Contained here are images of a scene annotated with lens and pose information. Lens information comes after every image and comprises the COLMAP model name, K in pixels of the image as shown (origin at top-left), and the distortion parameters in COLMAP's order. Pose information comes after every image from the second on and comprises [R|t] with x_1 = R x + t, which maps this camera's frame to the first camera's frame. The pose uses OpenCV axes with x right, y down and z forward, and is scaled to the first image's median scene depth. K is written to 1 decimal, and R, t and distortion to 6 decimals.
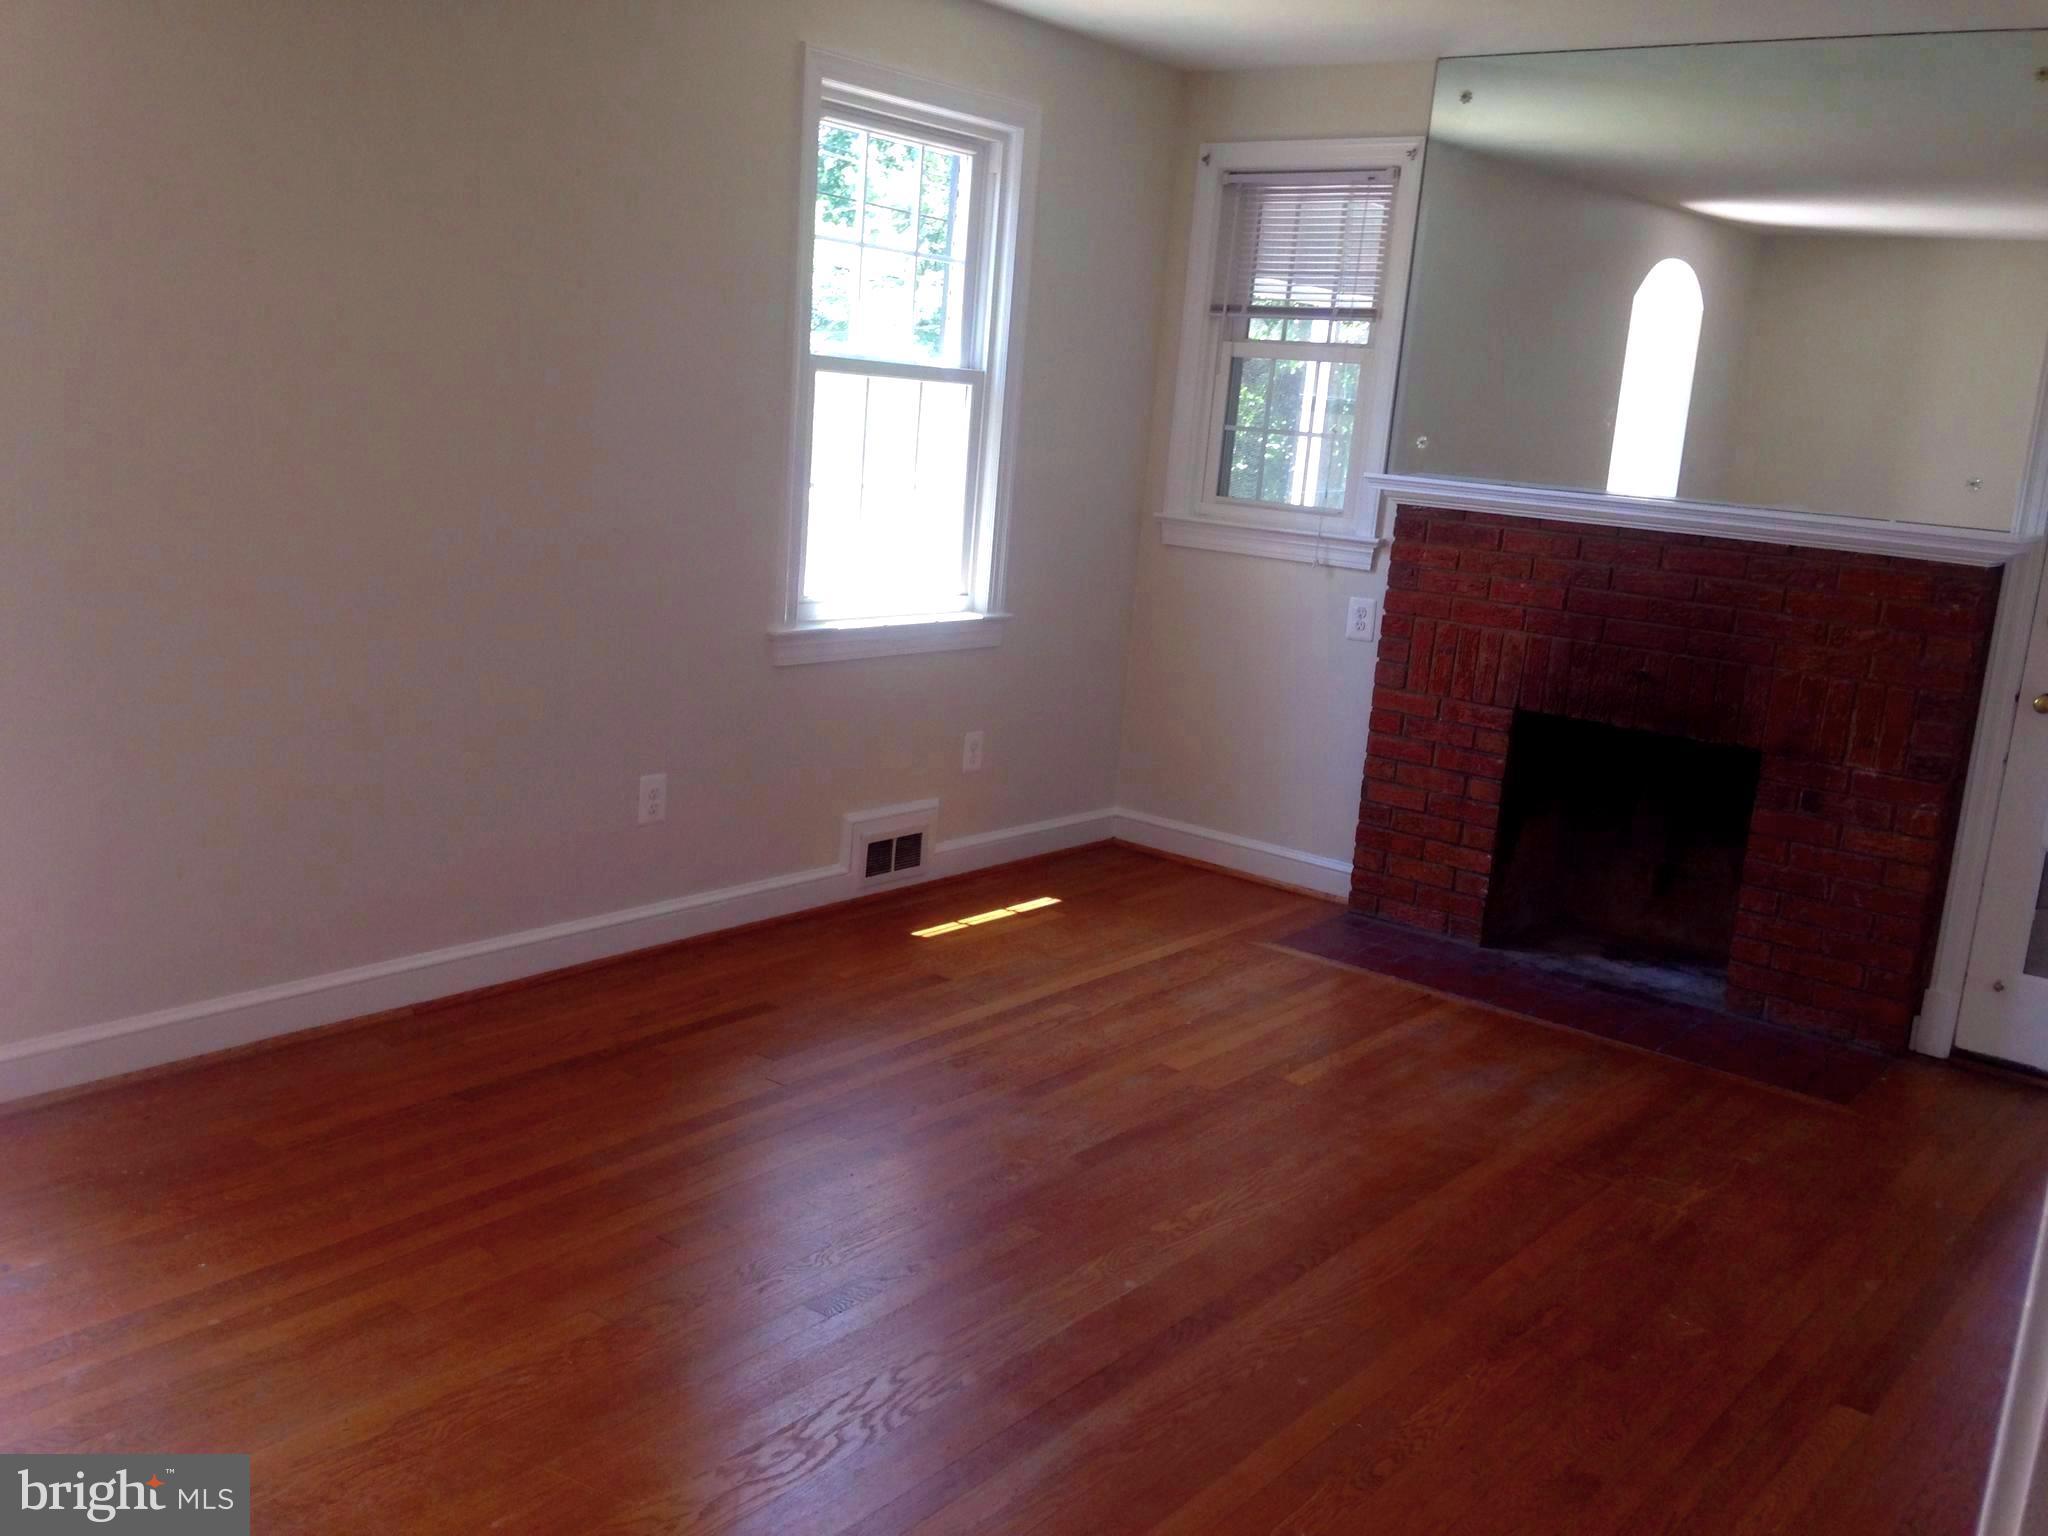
lens RADIAL K [[1814.0, 0, 1024.0], [0, 1814.0, 768.0], [0, 0, 1]] dist [0.083425, -0.175757]
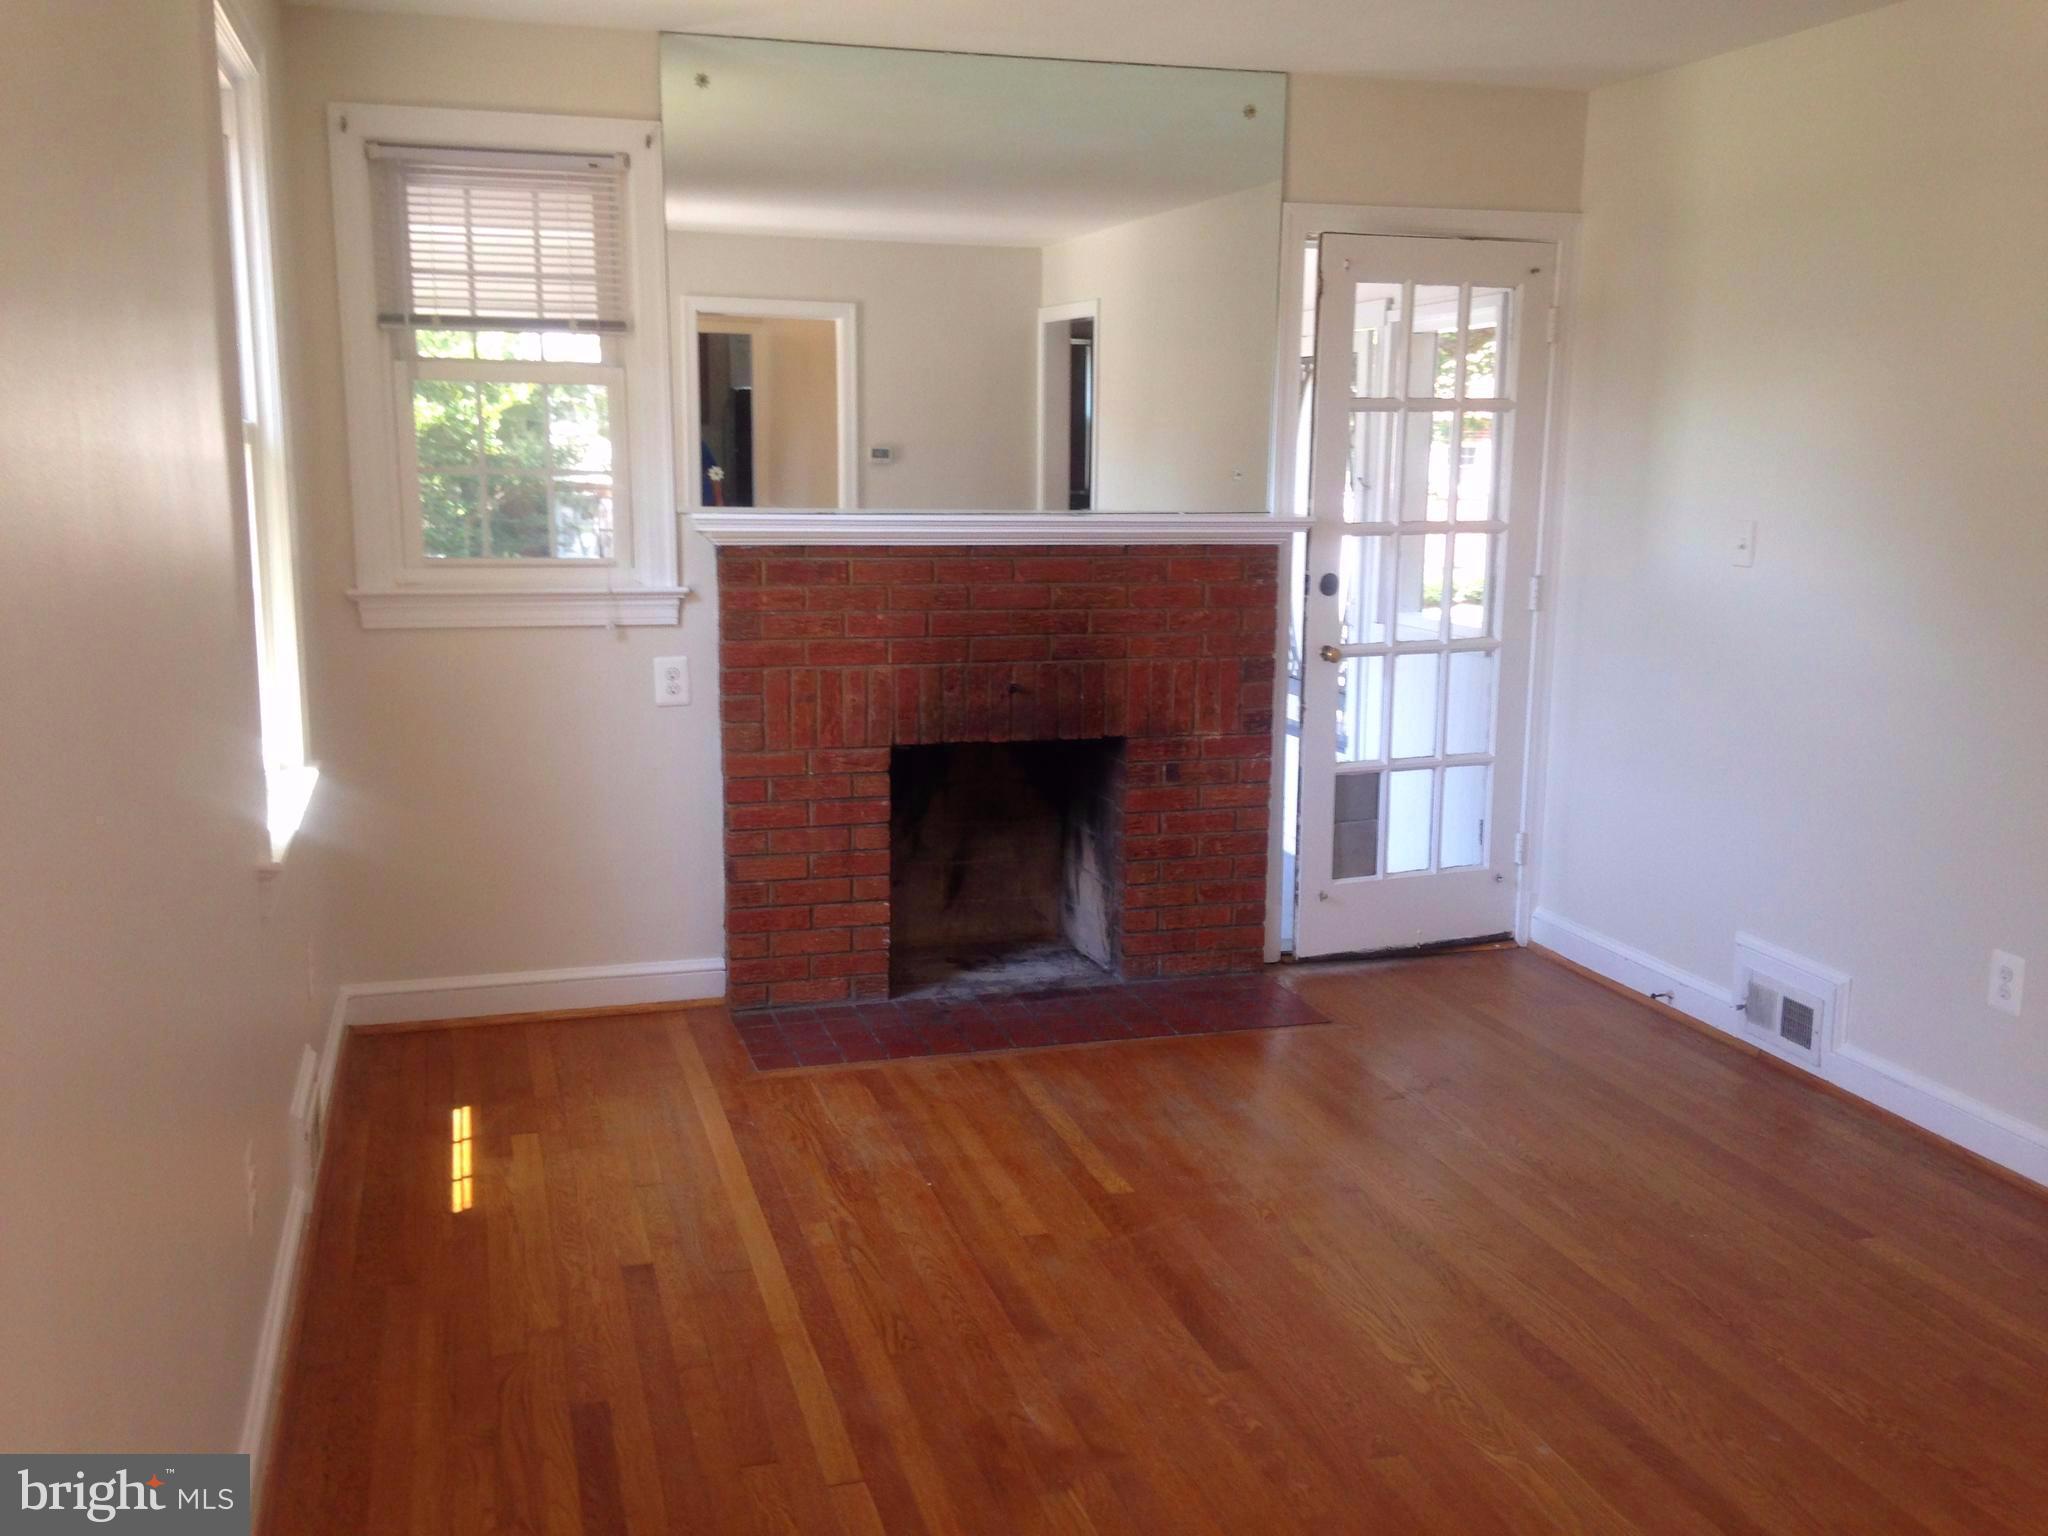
lens RADIAL K [[1814.0, 0, 1024.0], [0, 1814.0, 768.0], [0, 0, 1]] dist [0.083425, -0.175757]
pose [[0.569683, -0.212690, 0.793867, -0.437912], [0.195077, 0.973323, 0.120780, -0.120228], [-0.798377, 0.086058, 0.595977, 0.377874]]
